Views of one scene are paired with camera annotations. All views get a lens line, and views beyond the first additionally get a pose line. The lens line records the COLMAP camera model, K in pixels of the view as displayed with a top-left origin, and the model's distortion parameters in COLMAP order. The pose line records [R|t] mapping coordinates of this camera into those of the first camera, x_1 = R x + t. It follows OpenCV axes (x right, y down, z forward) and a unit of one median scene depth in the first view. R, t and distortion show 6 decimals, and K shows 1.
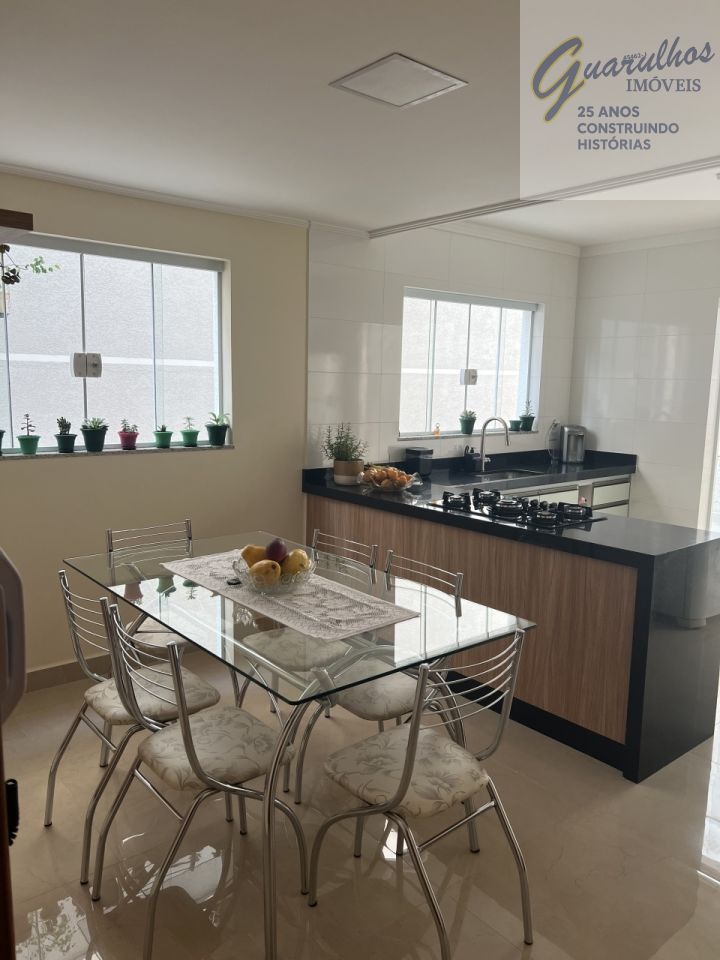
lens RADIAL K [[718.9, 0, 353.3], [0, 718.9, 483.3], [0, 0, 1]] dist [0.041482, -0.054823]
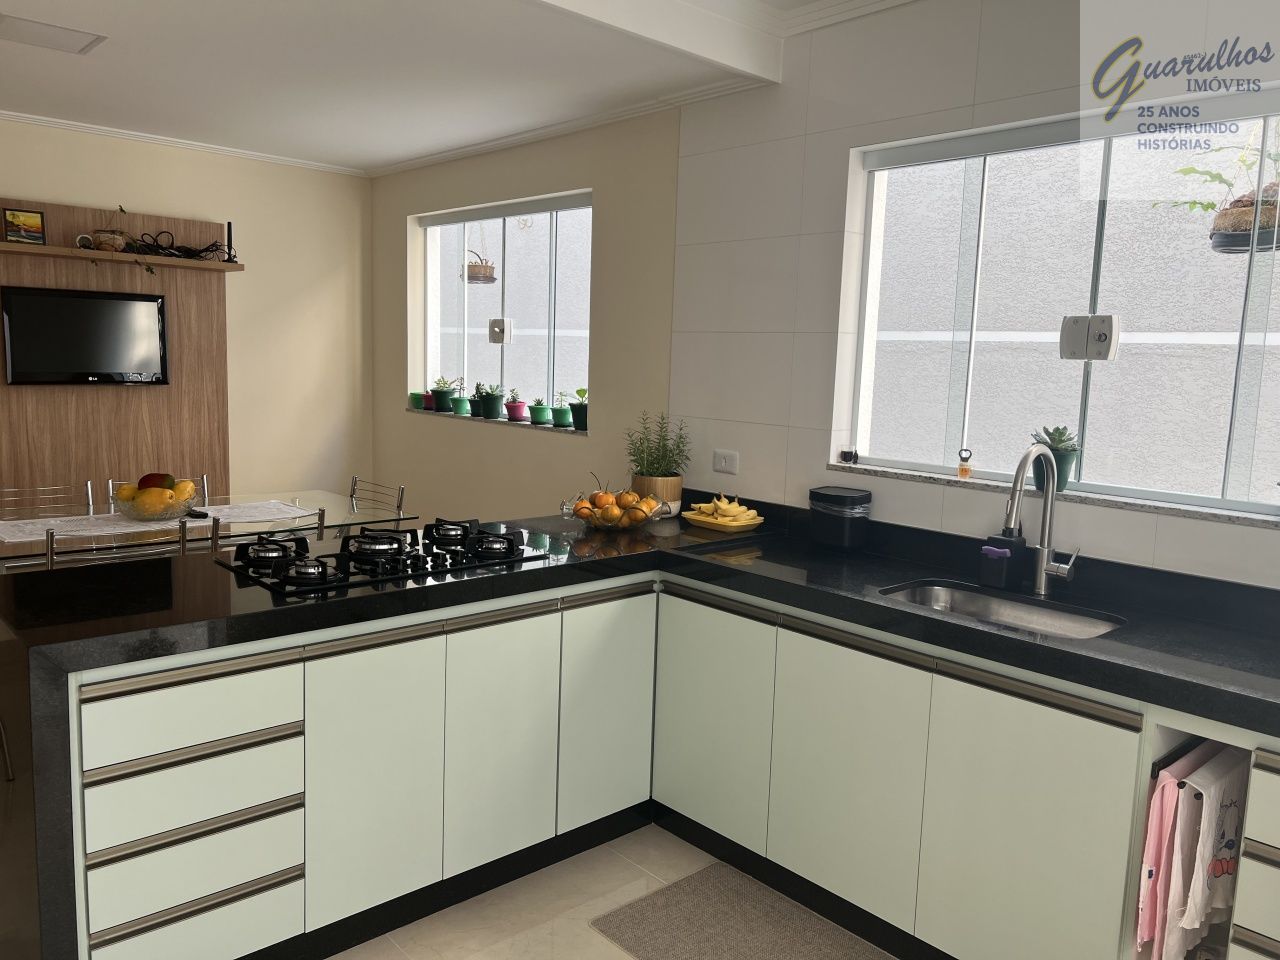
lens RADIAL K [[958.6, 0, 637.0], [0, 958.6, 481.0], [0, 0, 1]] dist [0.041482, -0.054823]
pose [[0.051482, 0.110081, -0.992588, 0.658604], [-0.178098, 0.978986, 0.099335, -0.087387], [0.982665, 0.171664, 0.070005, 0.775710]]
